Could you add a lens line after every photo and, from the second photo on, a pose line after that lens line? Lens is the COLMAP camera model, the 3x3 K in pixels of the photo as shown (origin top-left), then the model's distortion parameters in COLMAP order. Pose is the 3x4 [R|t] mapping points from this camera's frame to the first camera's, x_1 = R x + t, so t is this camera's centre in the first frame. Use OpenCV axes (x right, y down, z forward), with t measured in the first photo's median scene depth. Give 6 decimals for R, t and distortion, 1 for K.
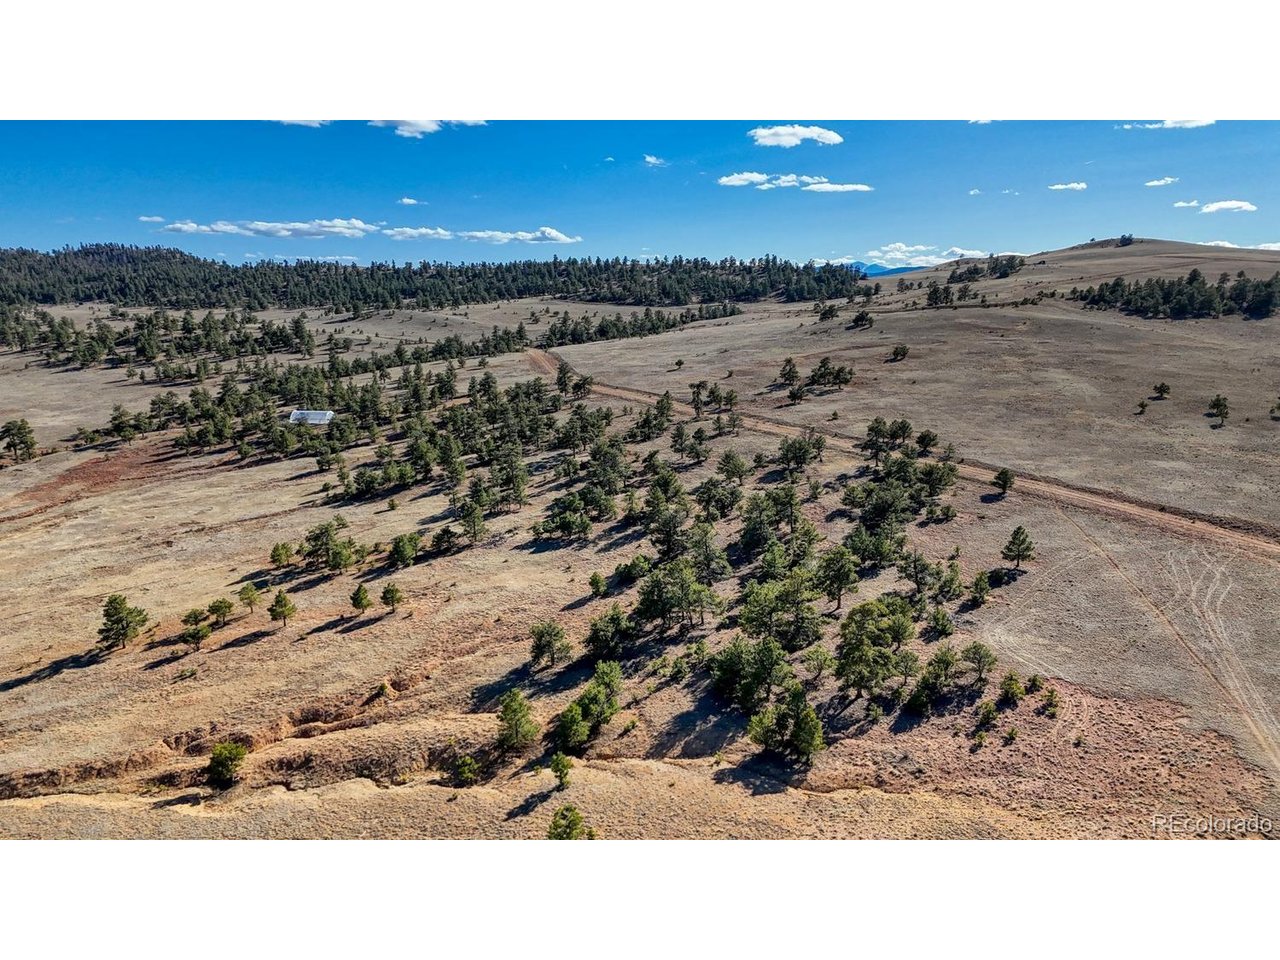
lens RADIAL K [[930.8, 0, 640.0], [0, 930.8, 480.0], [0, 0, 1]] dist [0.095917, -0.106774]
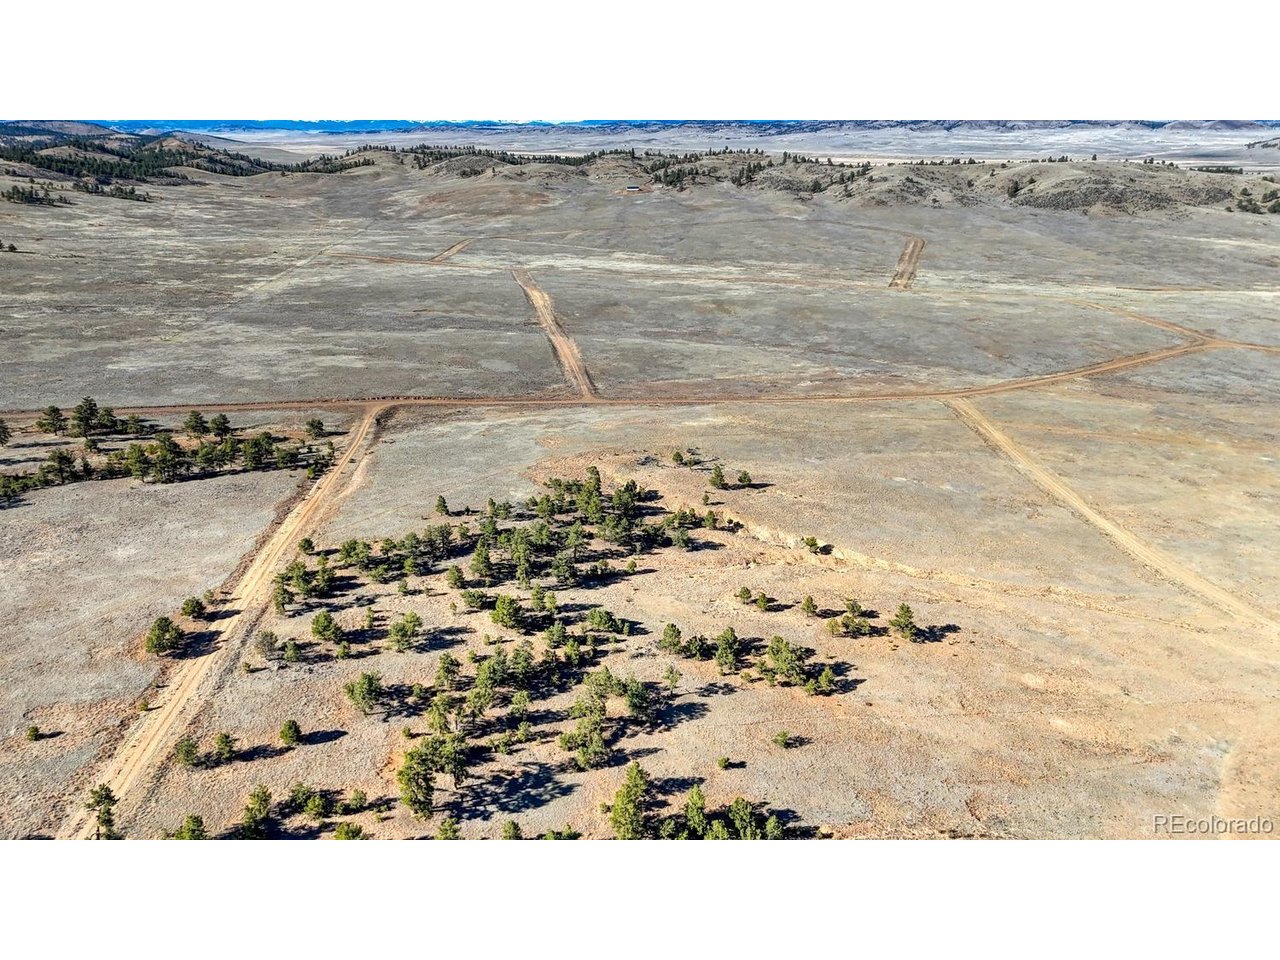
lens RADIAL K [[952.1, 0, 640.0], [0, 952.1, 480.0], [0, 0, 1]] dist [0.080982, -0.059334]
pose [[-0.913199, -0.138658, 0.383200, -0.317348], [0.087390, 0.851825, 0.516485, -0.417436], [-0.398034, 0.505141, -0.765768, 1.012588]]
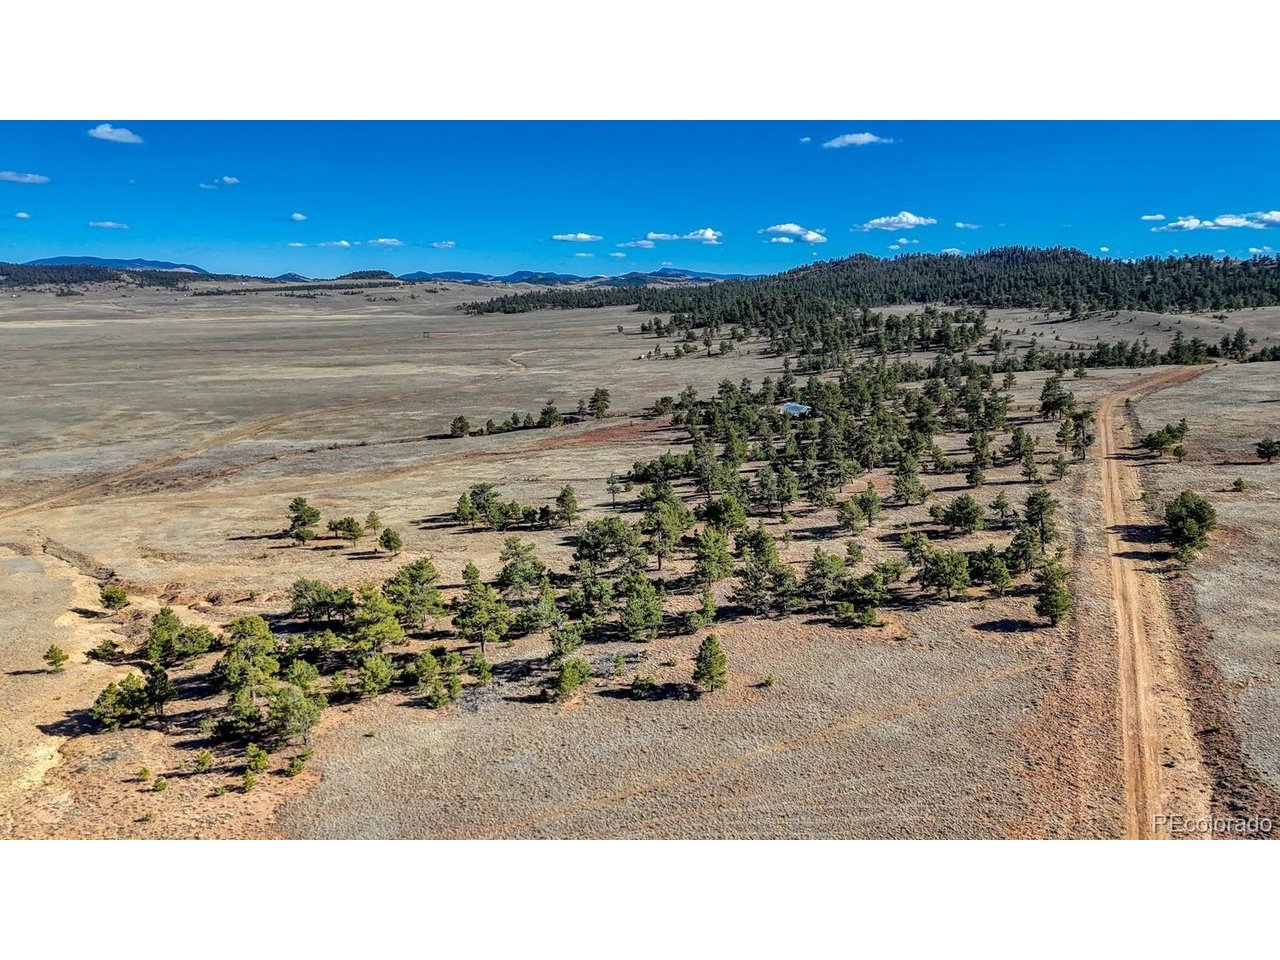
lens RADIAL K [[930.8, 0, 640.0], [0, 930.8, 480.0], [0, 0, 1]] dist [0.095917, -0.106774]
pose [[0.594394, 0.164554, -0.787158, 0.383992], [-0.164339, 0.983039, 0.081408, -0.047022], [0.787202, 0.080973, 0.611356, 0.228978]]
